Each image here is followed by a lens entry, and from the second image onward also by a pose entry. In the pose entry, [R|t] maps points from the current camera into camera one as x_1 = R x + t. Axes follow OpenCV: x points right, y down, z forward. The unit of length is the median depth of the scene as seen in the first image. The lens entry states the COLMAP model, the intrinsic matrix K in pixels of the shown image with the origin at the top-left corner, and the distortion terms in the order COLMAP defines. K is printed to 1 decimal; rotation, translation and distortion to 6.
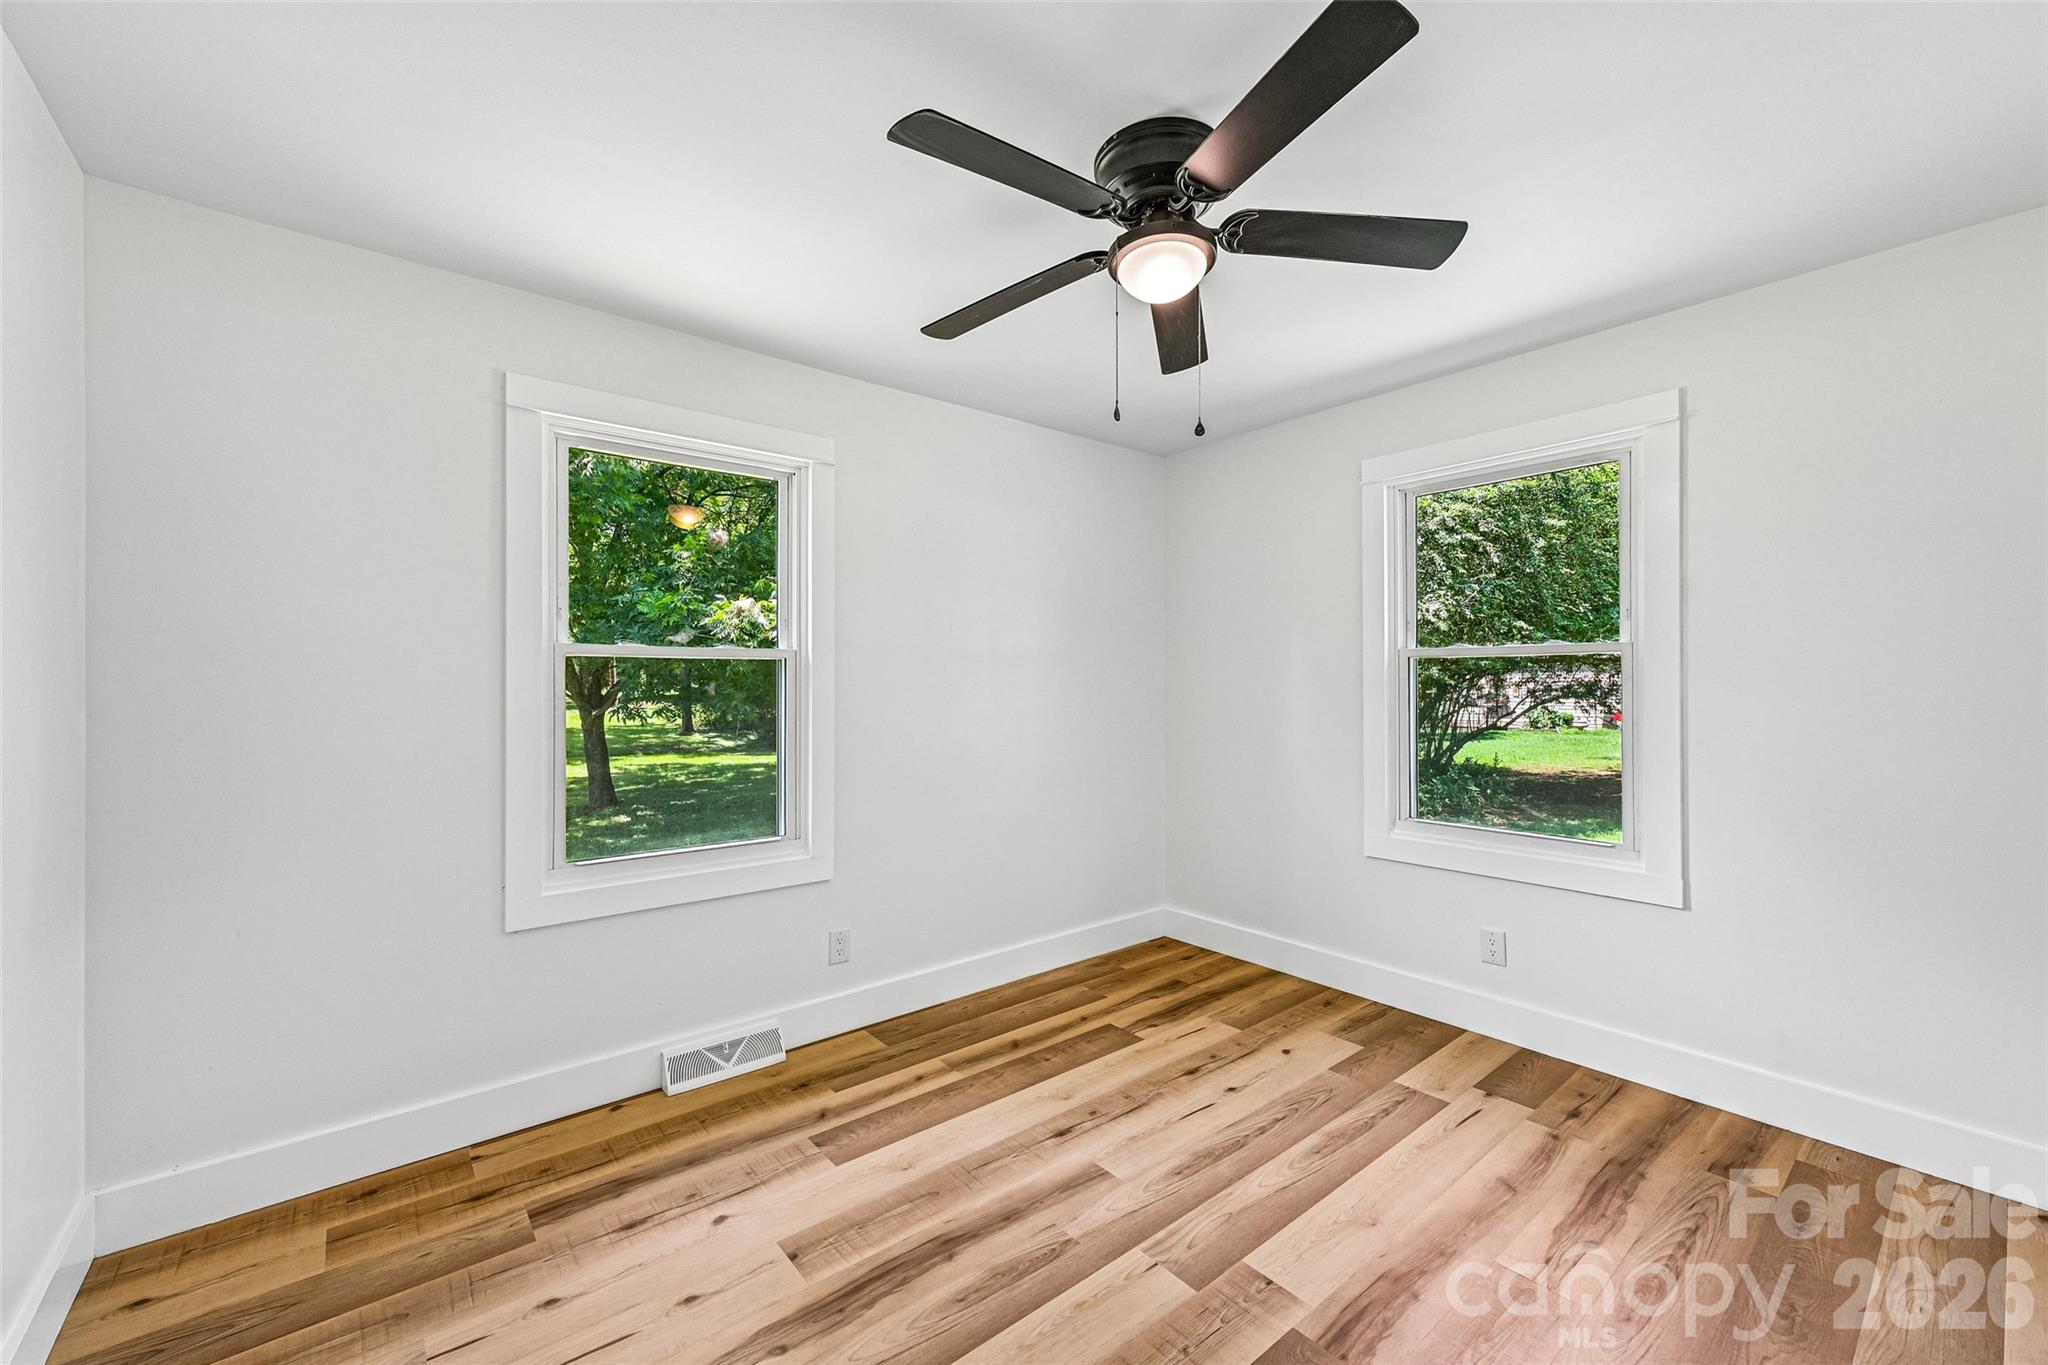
lens RADIAL K [[815.6, 0, 1017.1], [0, 815.6, 687.6], [0, 0, 1]] dist [-0.007312, 0.001955]
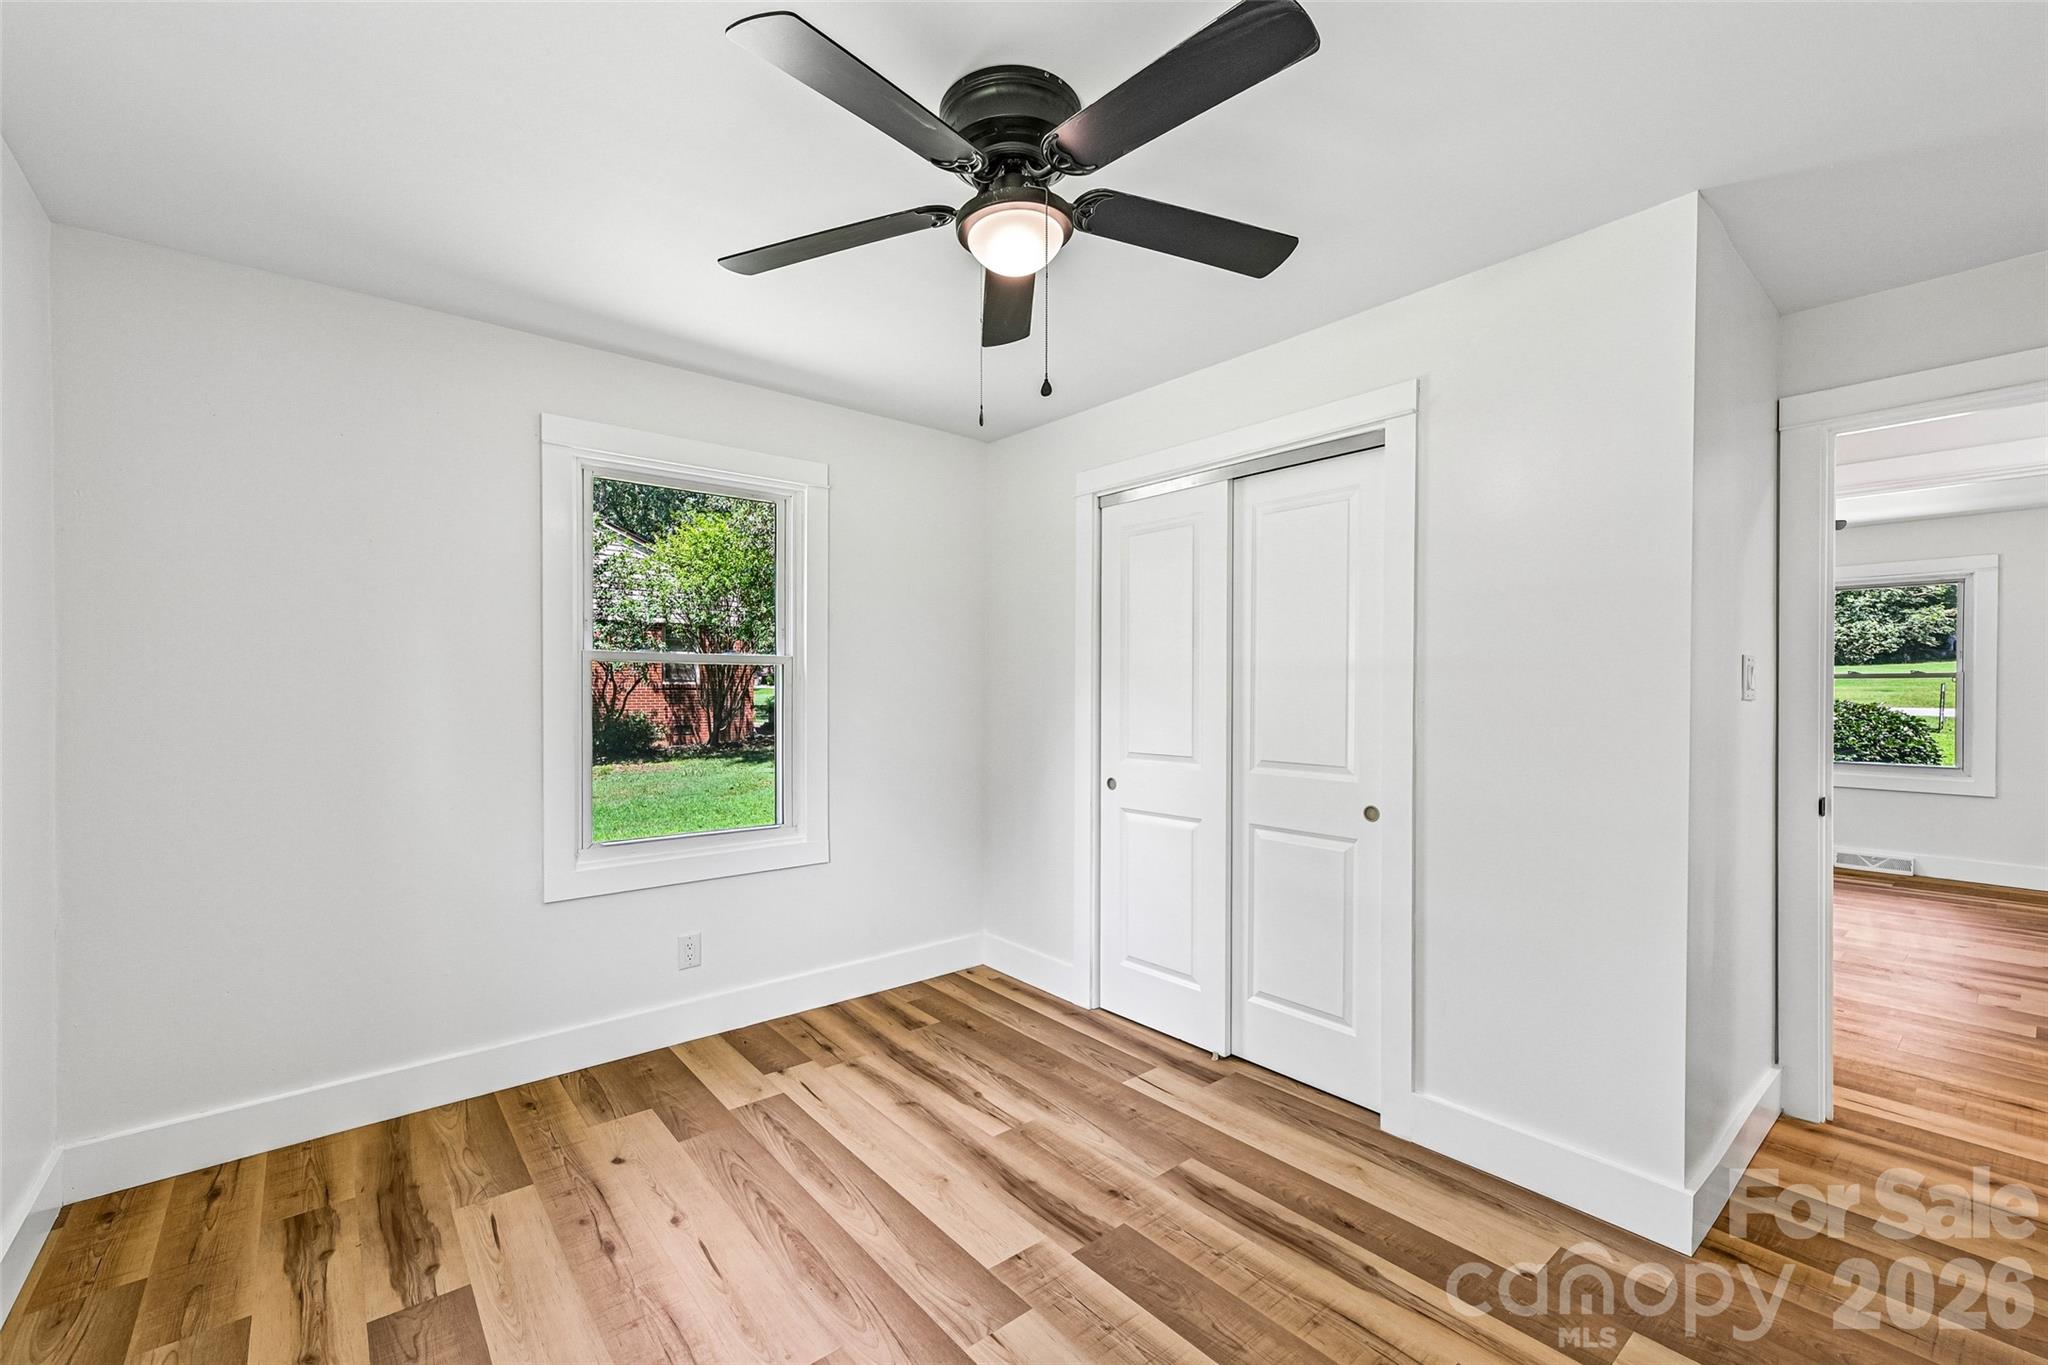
lens RADIAL K [[863.7, 0, 1007.4], [0, 863.7, 685.0], [0, 0, 1]] dist [-0.000354, -0.000475]
pose [[-0.022547, 0.005729, 0.999729, -0.512091], [0.003580, 0.999978, -0.005650, -0.002181], [-0.999739, 0.003451, -0.022567, 0.652166]]
